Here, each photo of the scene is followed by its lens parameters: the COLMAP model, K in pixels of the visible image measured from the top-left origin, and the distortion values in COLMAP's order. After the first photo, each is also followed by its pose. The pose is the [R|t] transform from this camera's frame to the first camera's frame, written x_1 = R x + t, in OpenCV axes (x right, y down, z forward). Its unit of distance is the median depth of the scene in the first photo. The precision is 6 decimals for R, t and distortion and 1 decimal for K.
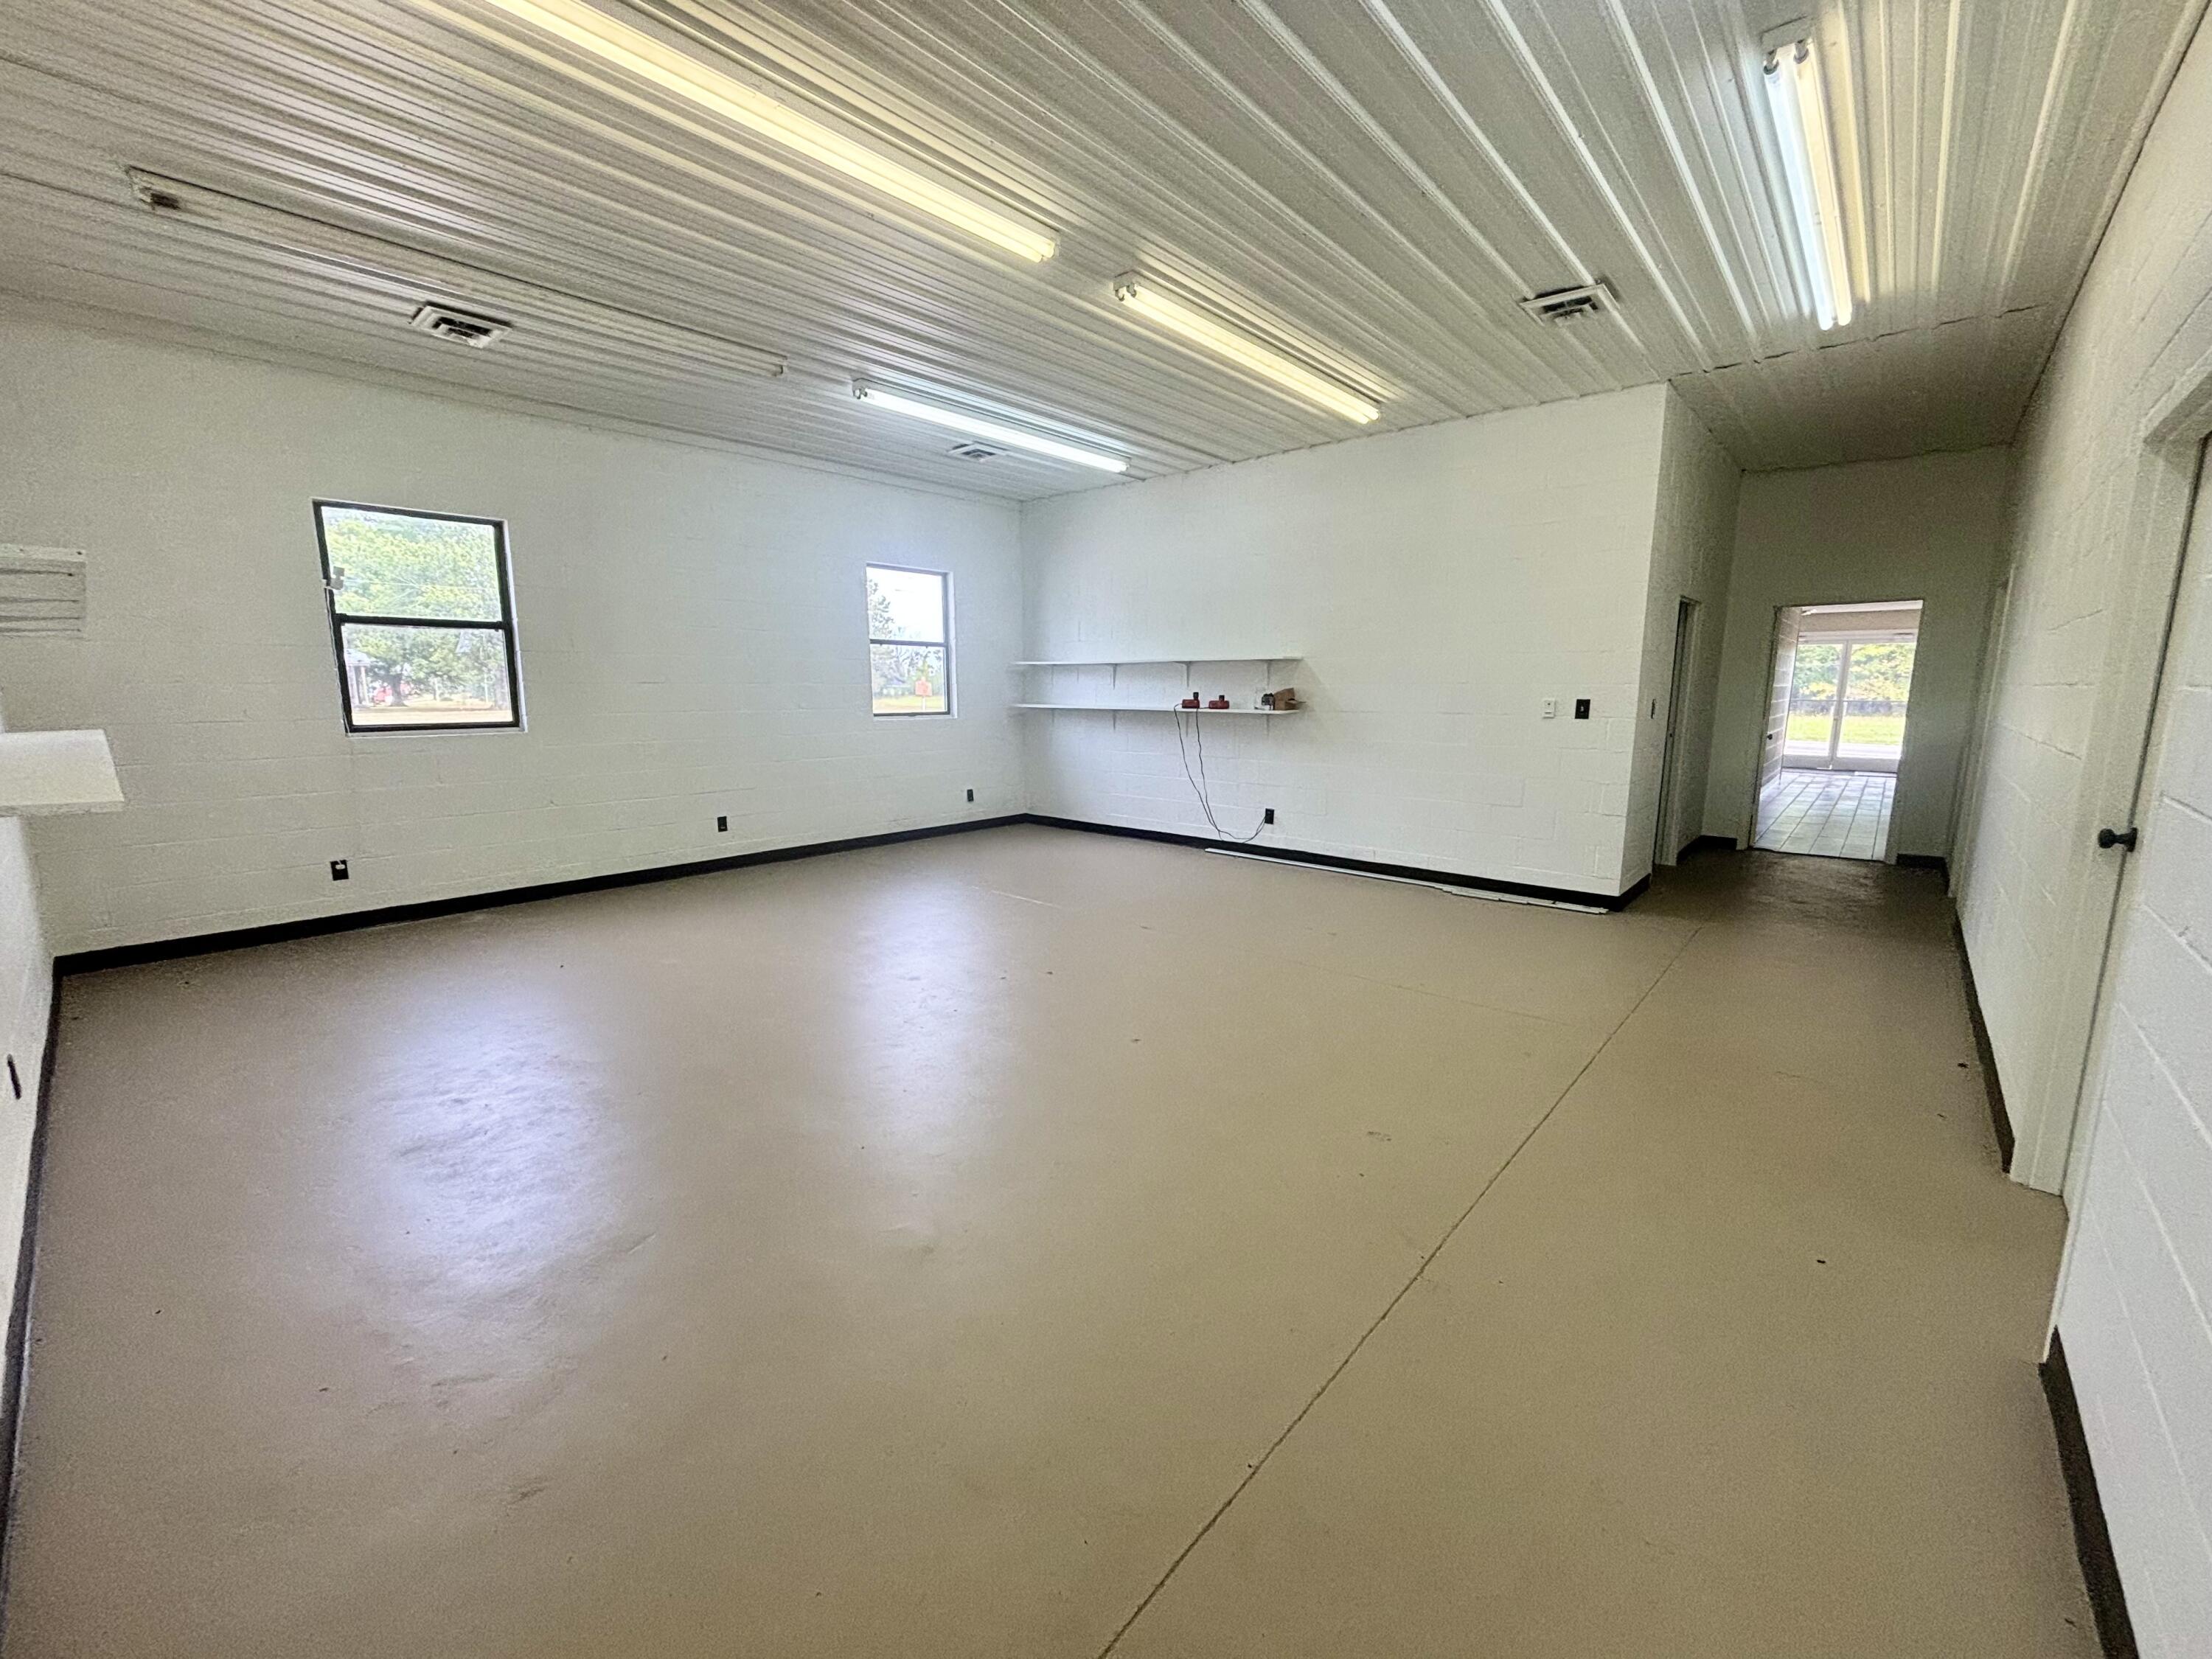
lens RADIAL K [[888.9, 0, 1108.4], [0, 888.9, 828.8], [0, 0, 1]] dist [0.000245, 0.000309]
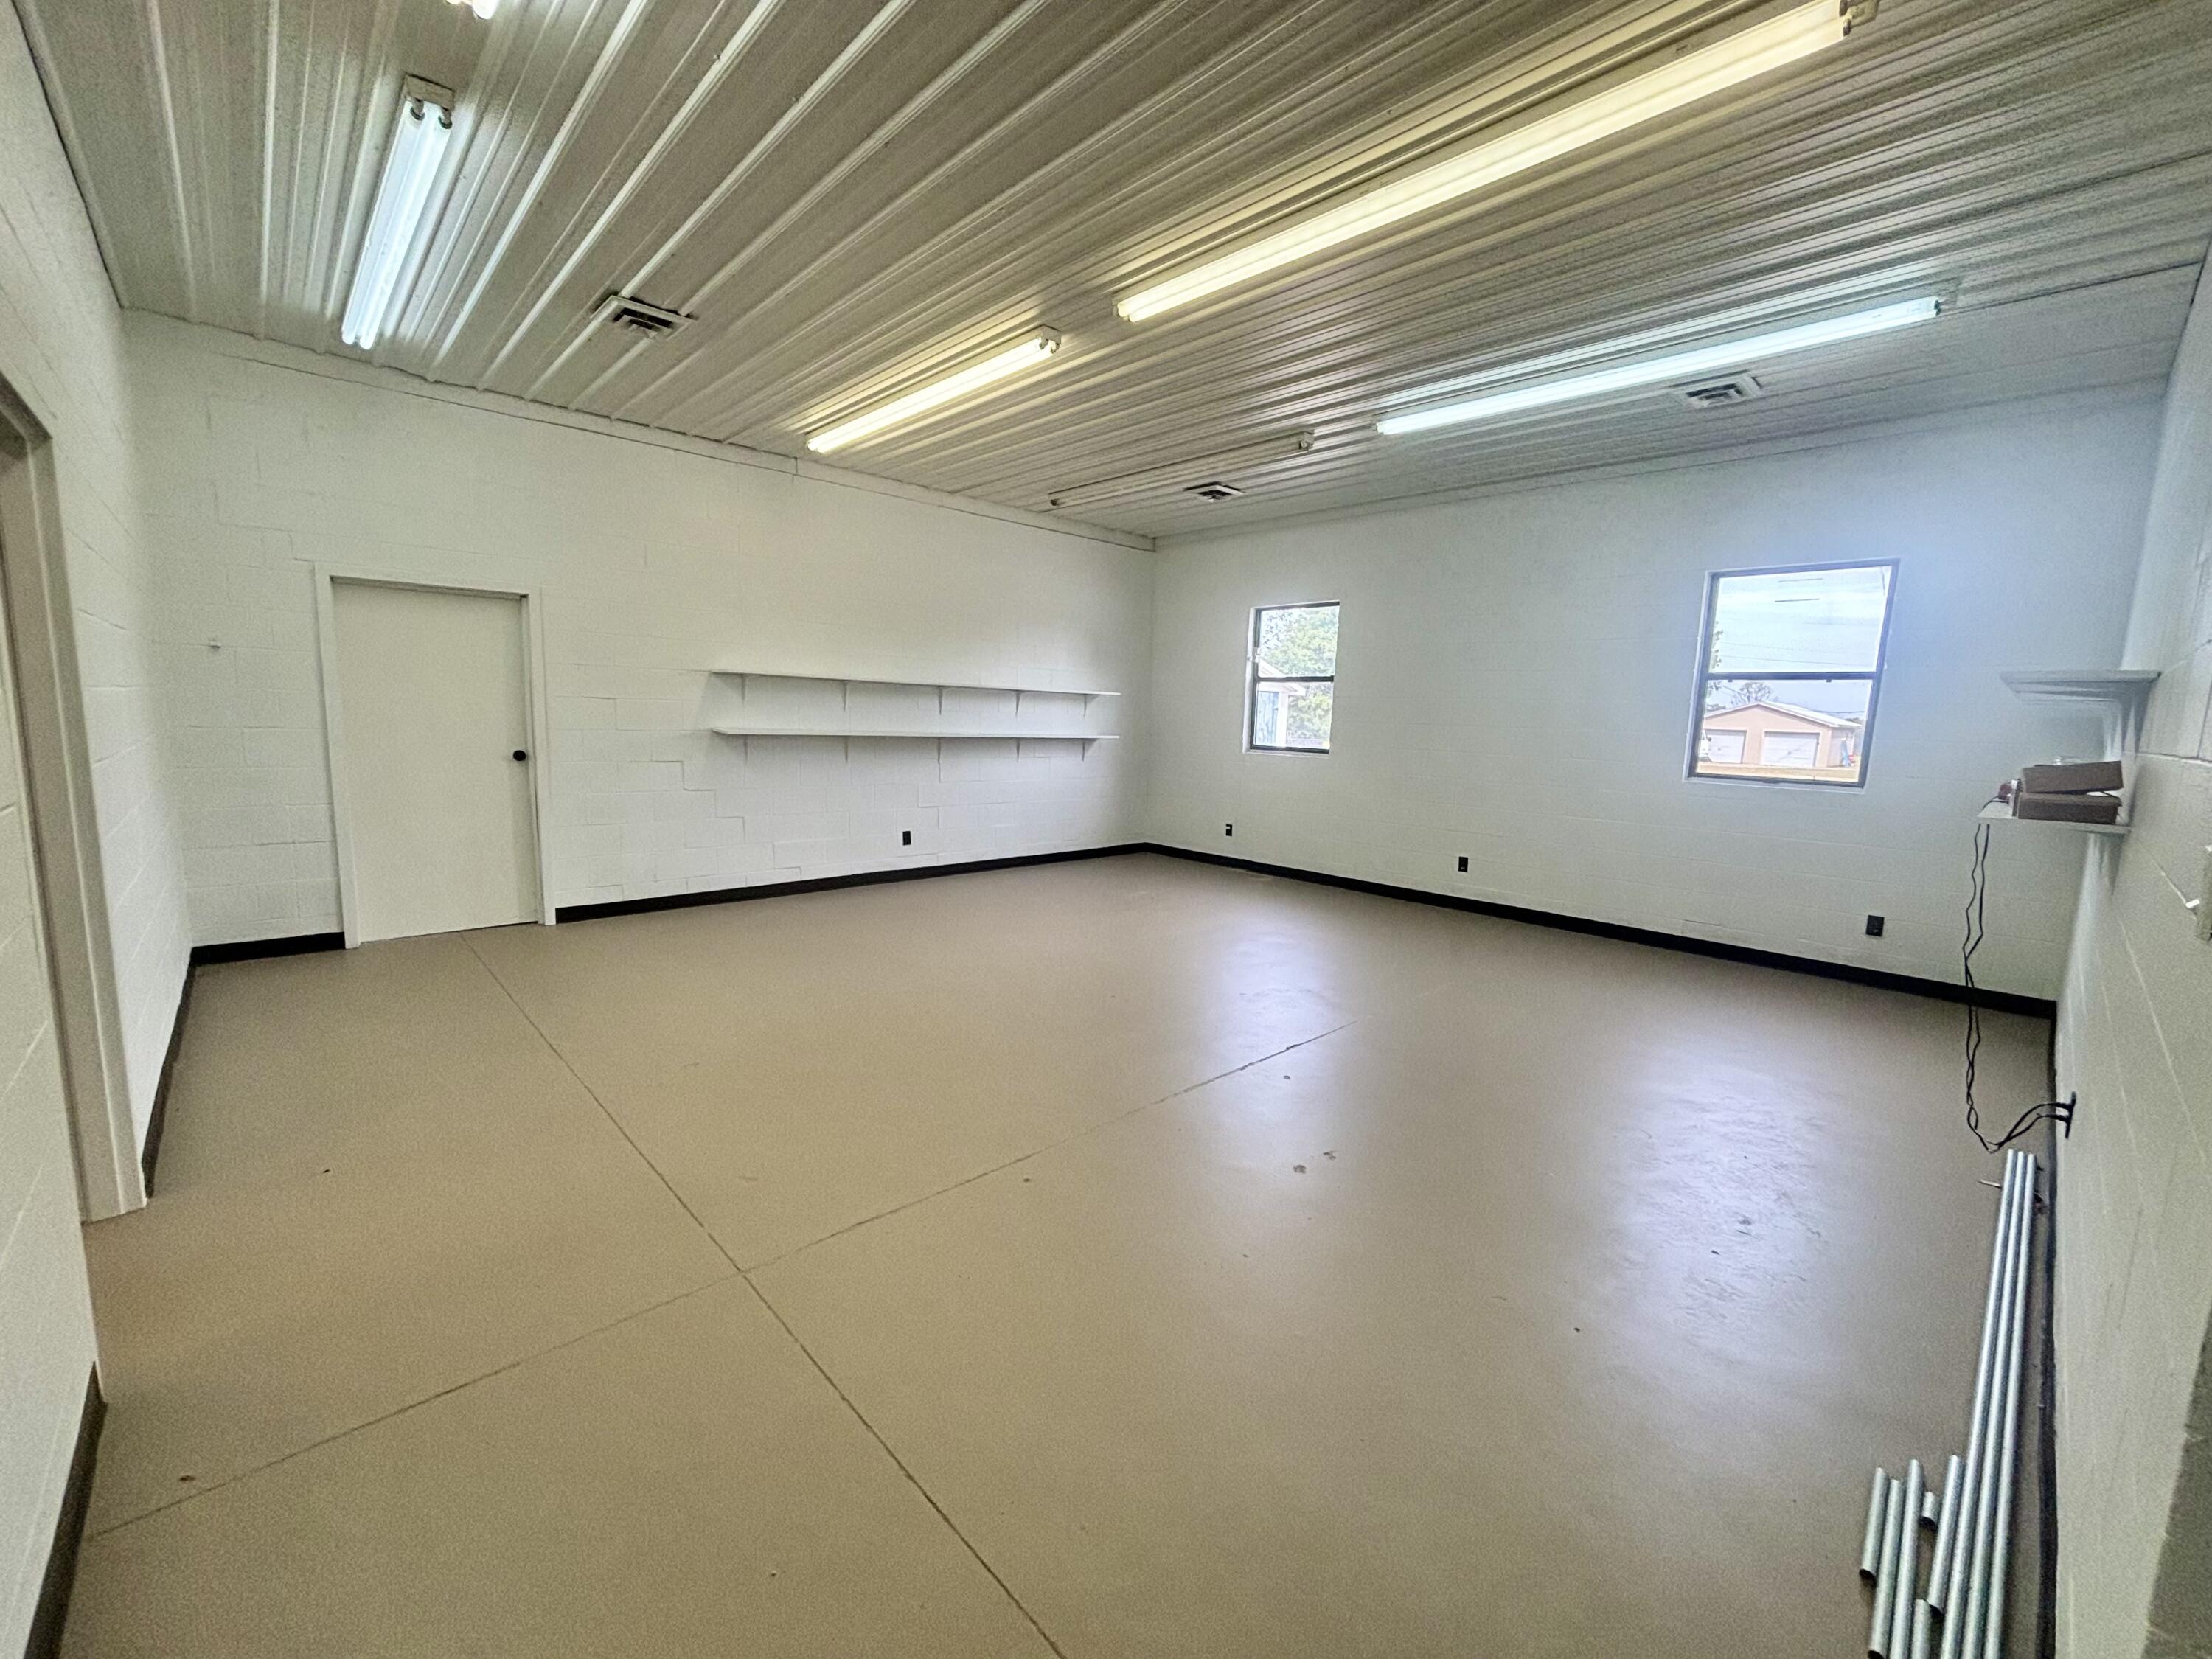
lens RADIAL K [[893.3, 0, 1099.8], [0, 893.3, 802.7], [0, 0, 1]] dist [-0.003360, 0.000249]
pose [[-0.086129, 0.096601, -0.991590, 0.802165], [-0.194887, 0.974427, 0.111857, -0.142708], [0.977037, 0.202882, -0.065100, 0.882686]]
